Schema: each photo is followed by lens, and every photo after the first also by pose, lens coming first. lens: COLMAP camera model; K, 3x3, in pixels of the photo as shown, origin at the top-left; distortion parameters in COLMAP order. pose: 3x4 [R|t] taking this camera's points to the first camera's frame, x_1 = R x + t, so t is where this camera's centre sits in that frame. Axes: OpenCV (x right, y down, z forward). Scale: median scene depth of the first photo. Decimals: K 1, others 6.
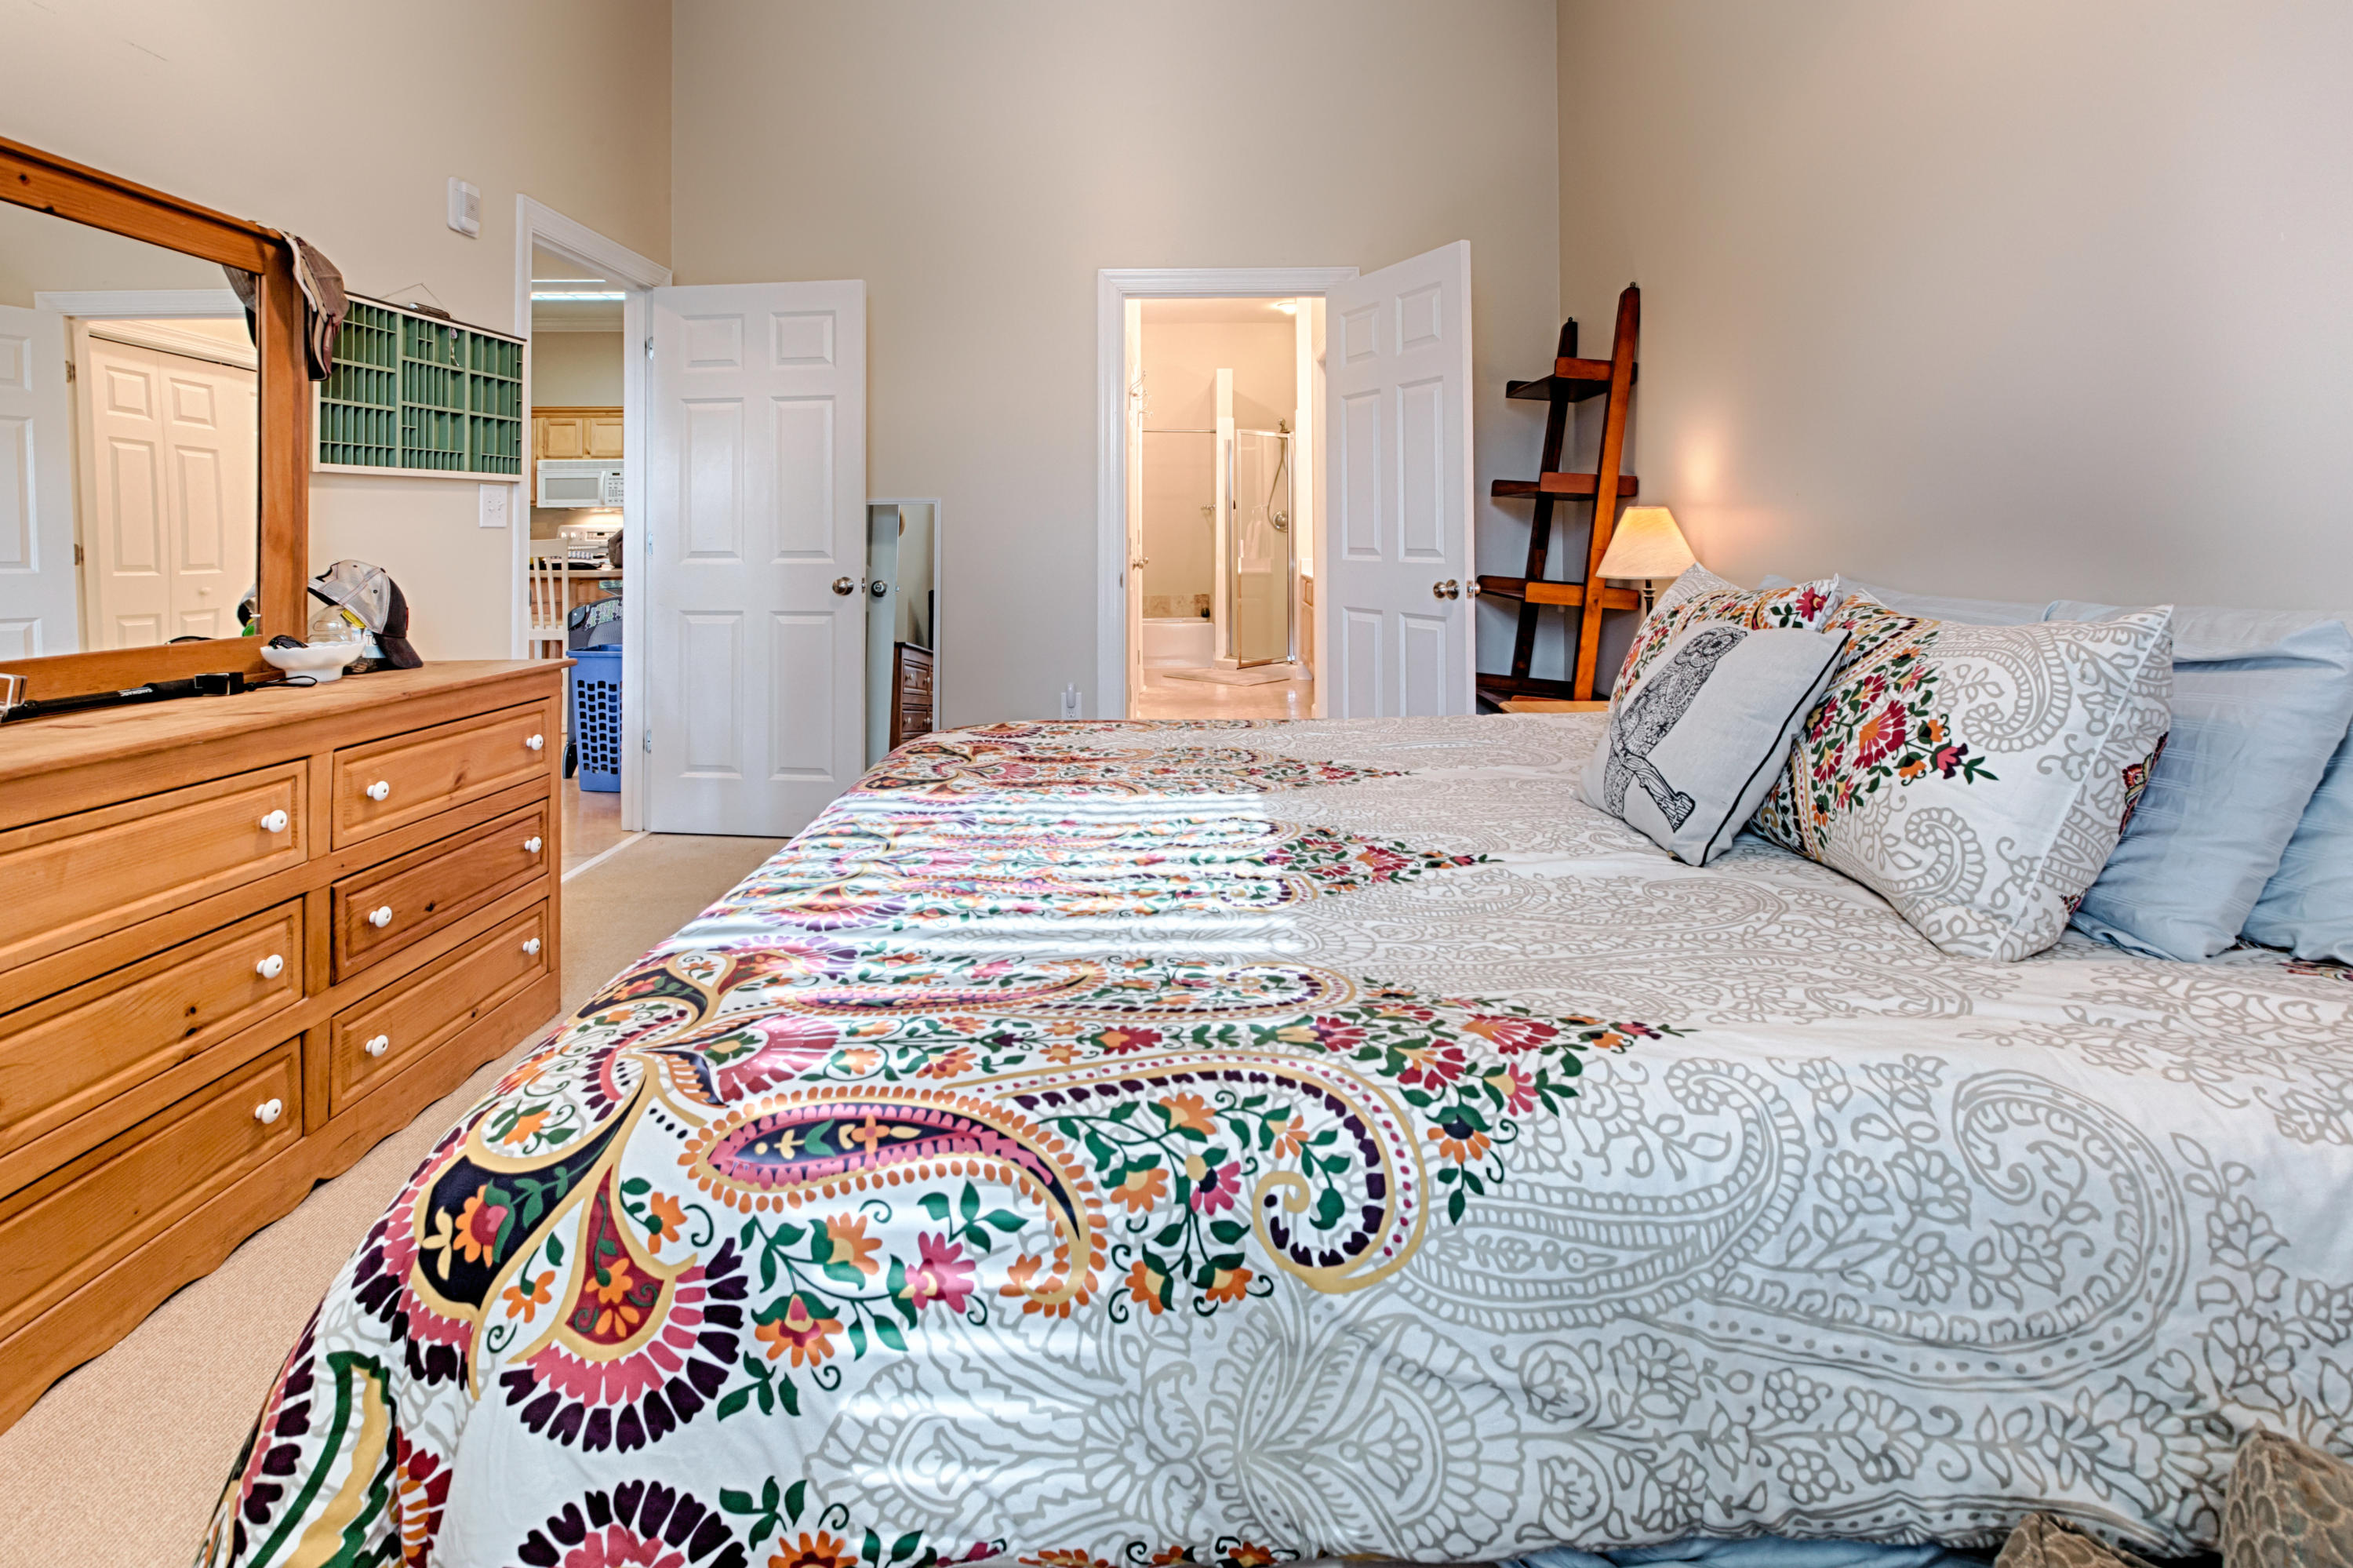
lens RADIAL K [[1133.8, 0, 1177.7], [0, 1133.8, 513.9], [0, 0, 1]] dist [-0.001551, 0.001039]
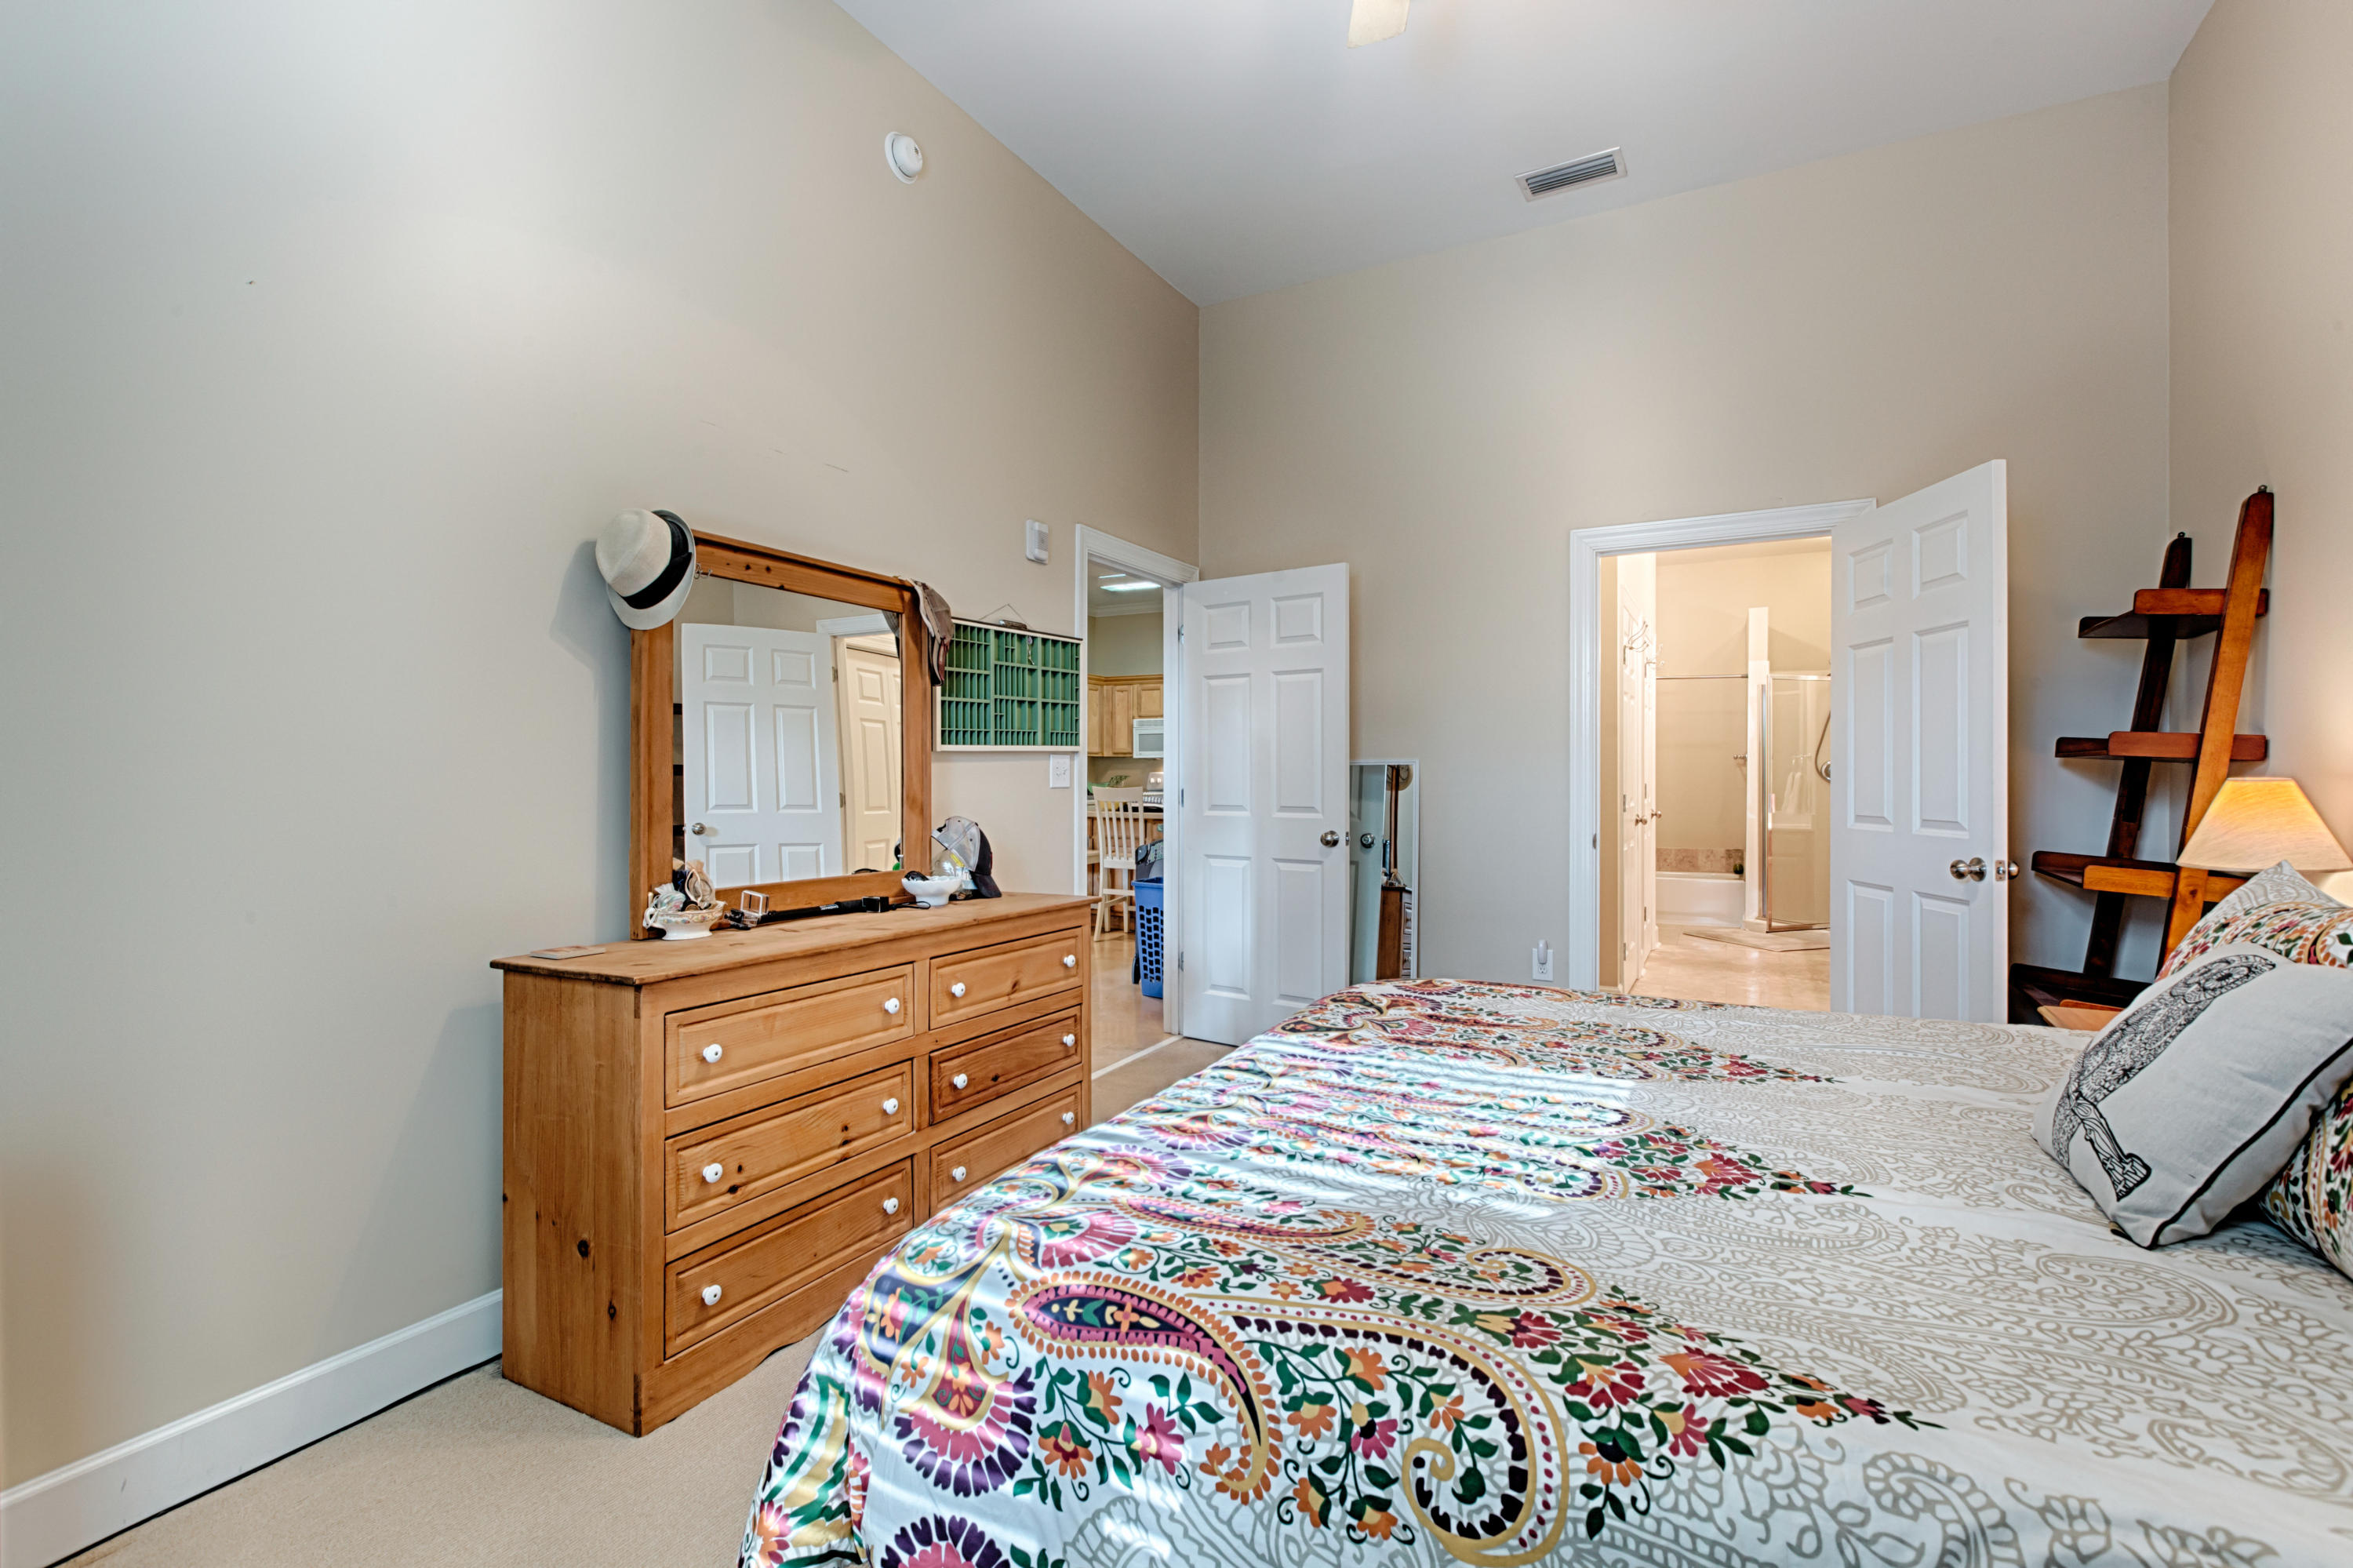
lens RADIAL K [[1076.5, 0, 1175.3], [0, 1076.5, 770.2], [0, 0, 1]] dist [-0.000473, -0.000479]
pose [[0.877857, -0.000336, -0.478923, 0.214549], [0.008016, 0.999870, 0.013991, -0.053876], [0.478856, -0.016121, 0.877745, -0.021981]]
